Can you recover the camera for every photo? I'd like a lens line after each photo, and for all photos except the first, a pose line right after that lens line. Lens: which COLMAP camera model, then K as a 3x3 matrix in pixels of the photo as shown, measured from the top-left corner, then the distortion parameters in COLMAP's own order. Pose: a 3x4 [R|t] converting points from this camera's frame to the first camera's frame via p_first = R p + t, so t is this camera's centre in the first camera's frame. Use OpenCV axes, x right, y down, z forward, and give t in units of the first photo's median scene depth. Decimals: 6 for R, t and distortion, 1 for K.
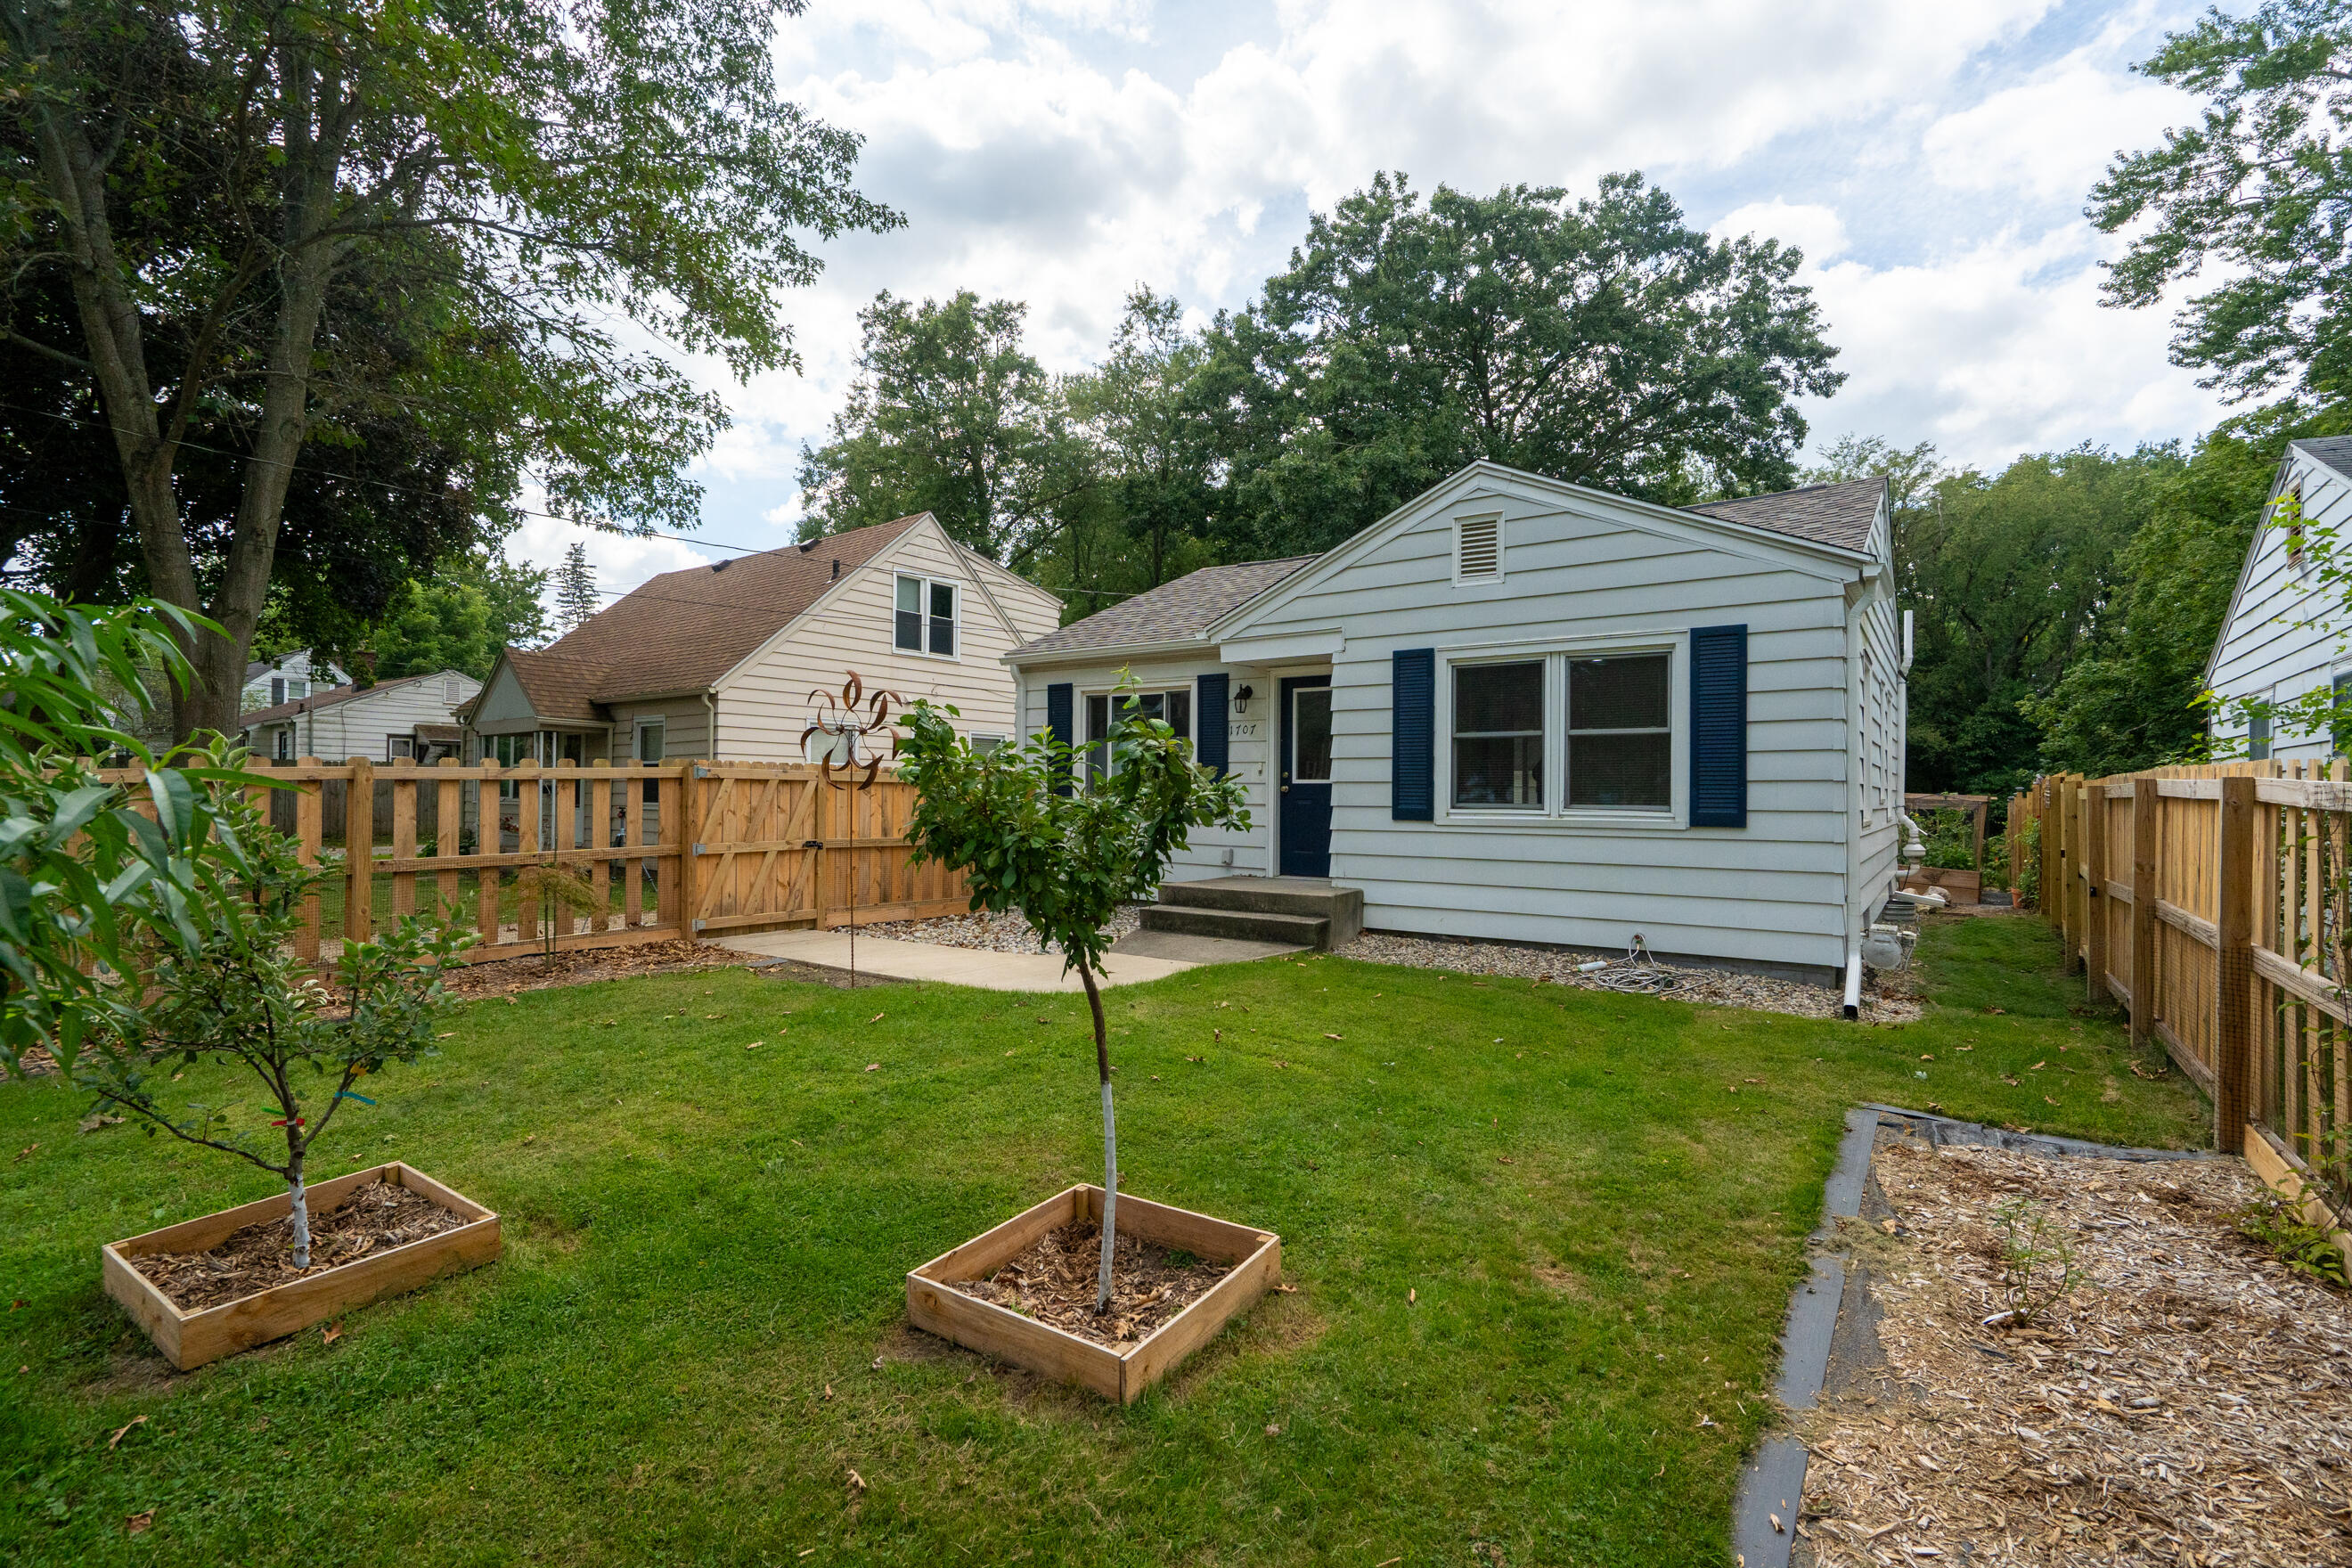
lens RADIAL K [[1083.4, 0, 1161.4], [0, 1083.4, 780.9], [0, 0, 1]] dist [0.000019, 0.000229]
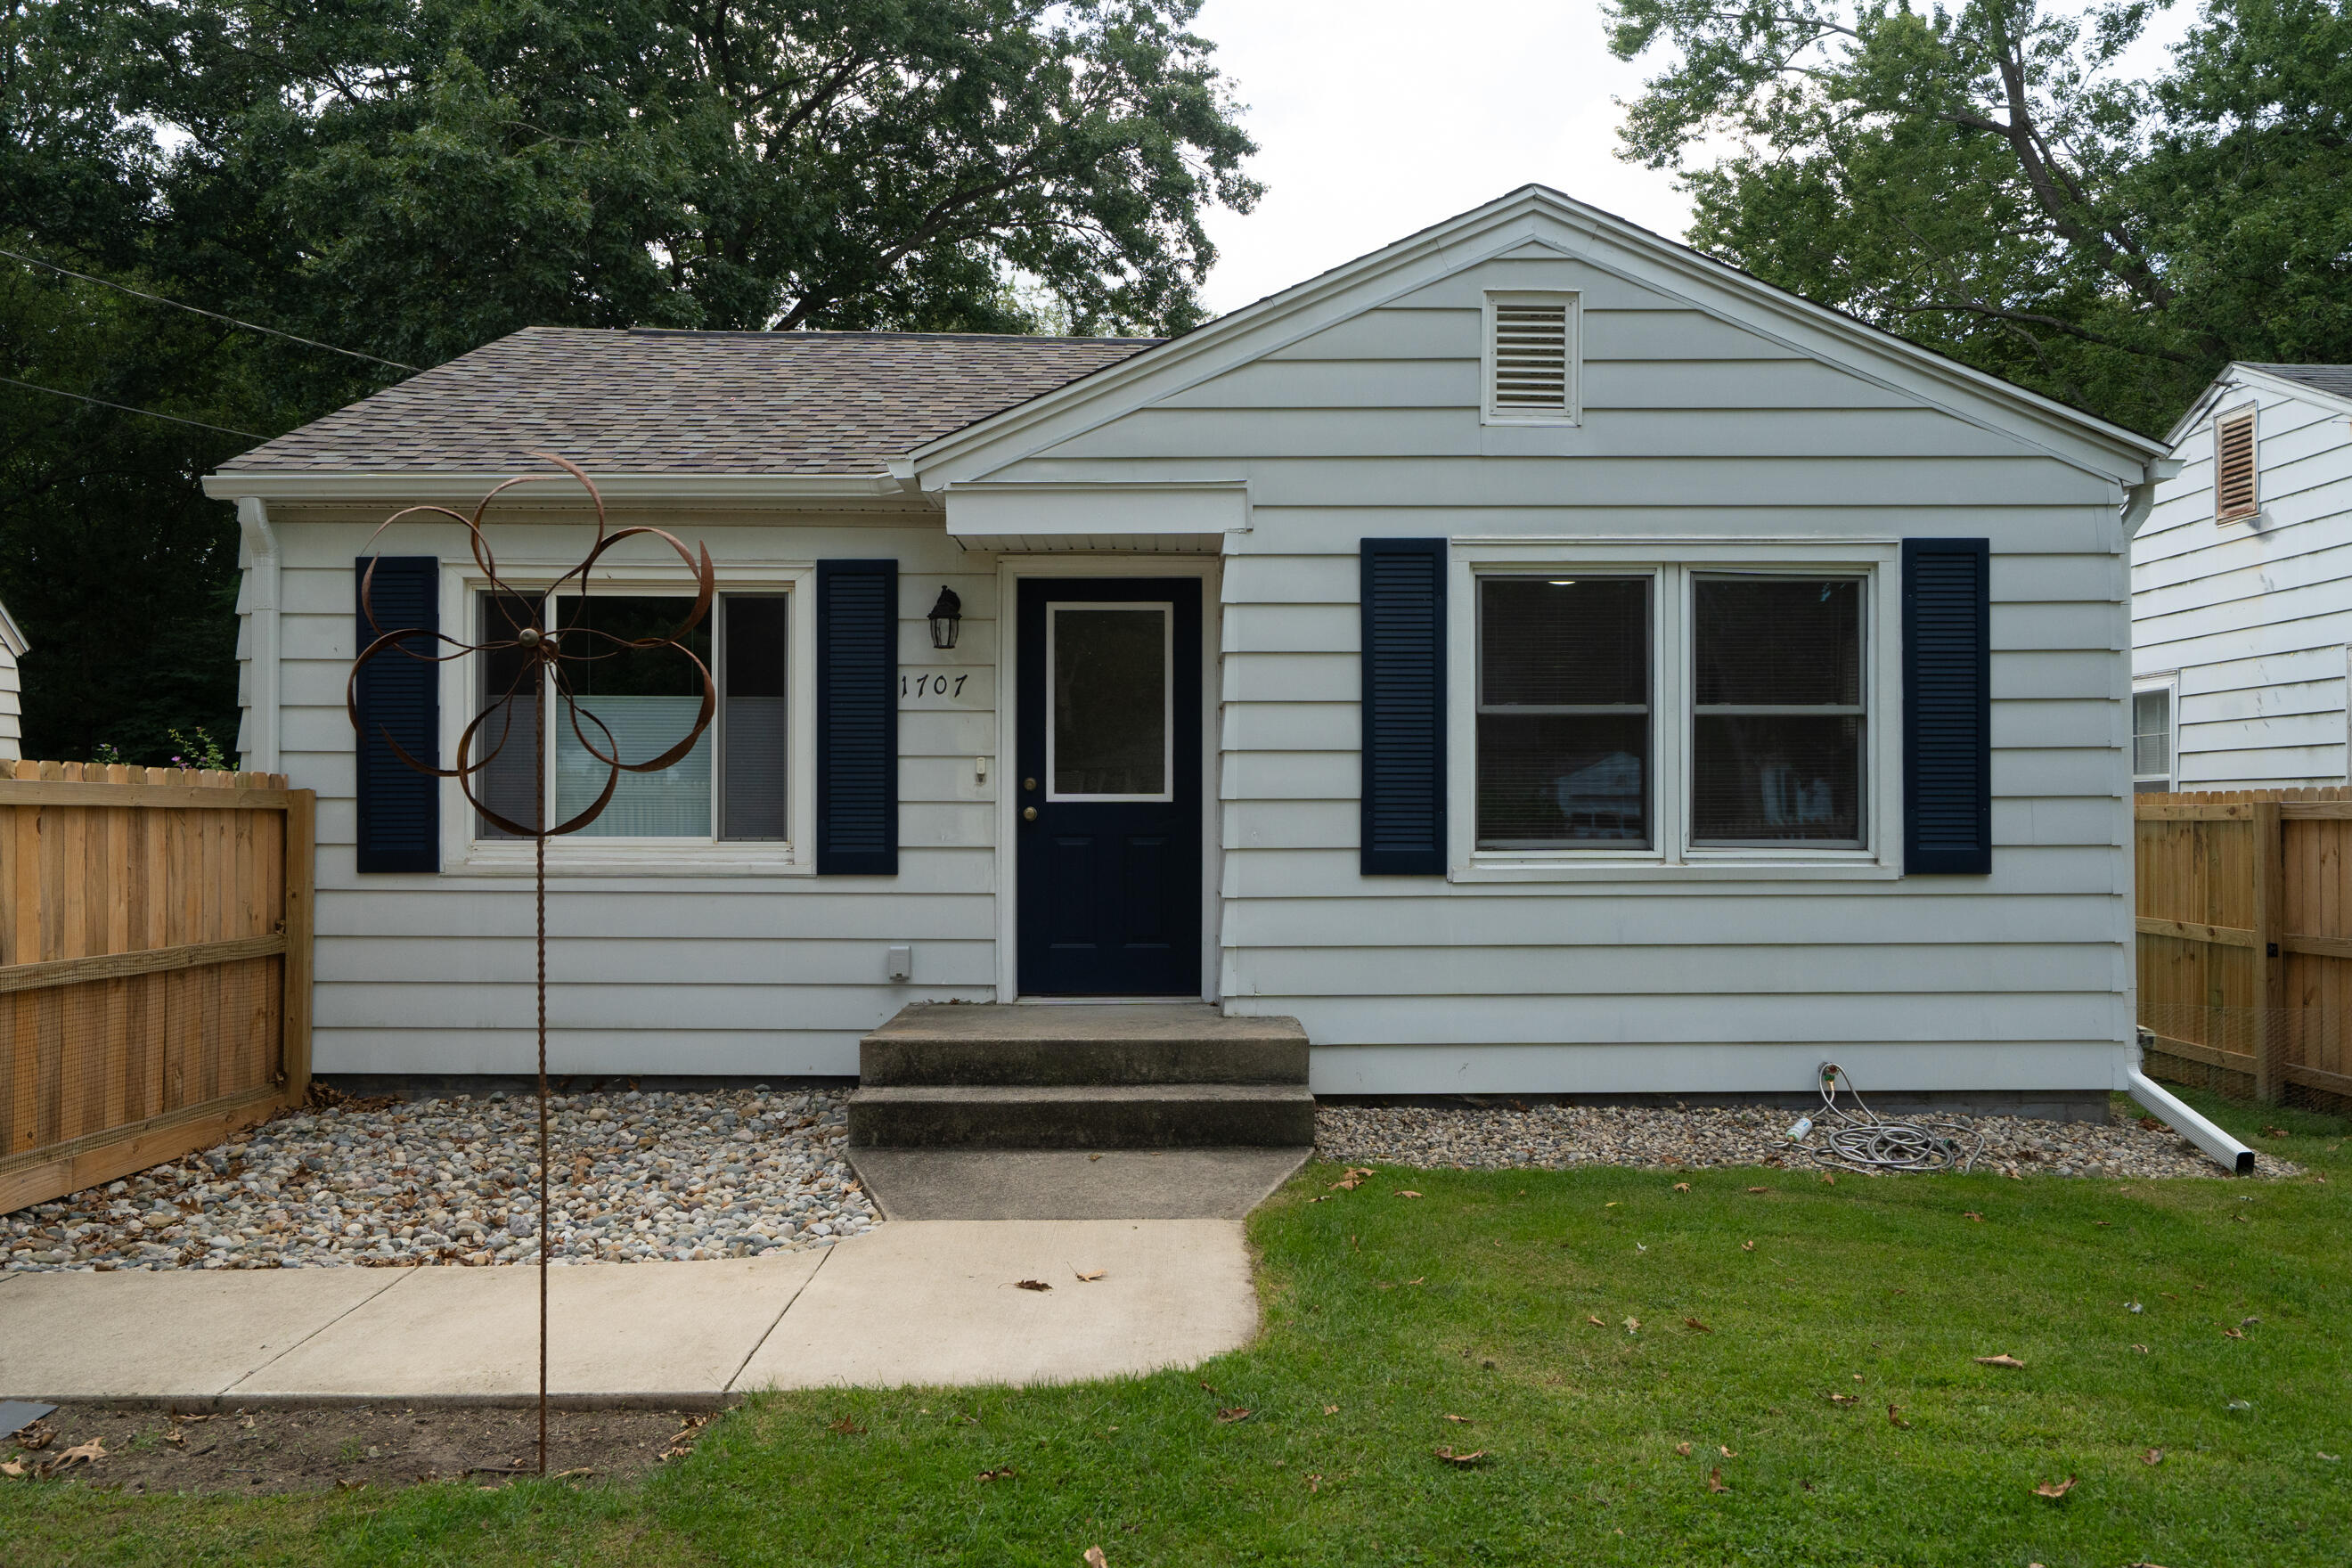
lens RADIAL K [[1870.6, 0, 1176.0], [0, 1870.6, 784.0], [0, 0, 1]] dist [0.010864, 0.002333]
pose [[0.799089, 0.000744, 0.601213, -0.374351], [0.000802, 0.999997, -0.002304, -0.004183], [-0.601212, 0.002323, 0.799086, 0.359467]]
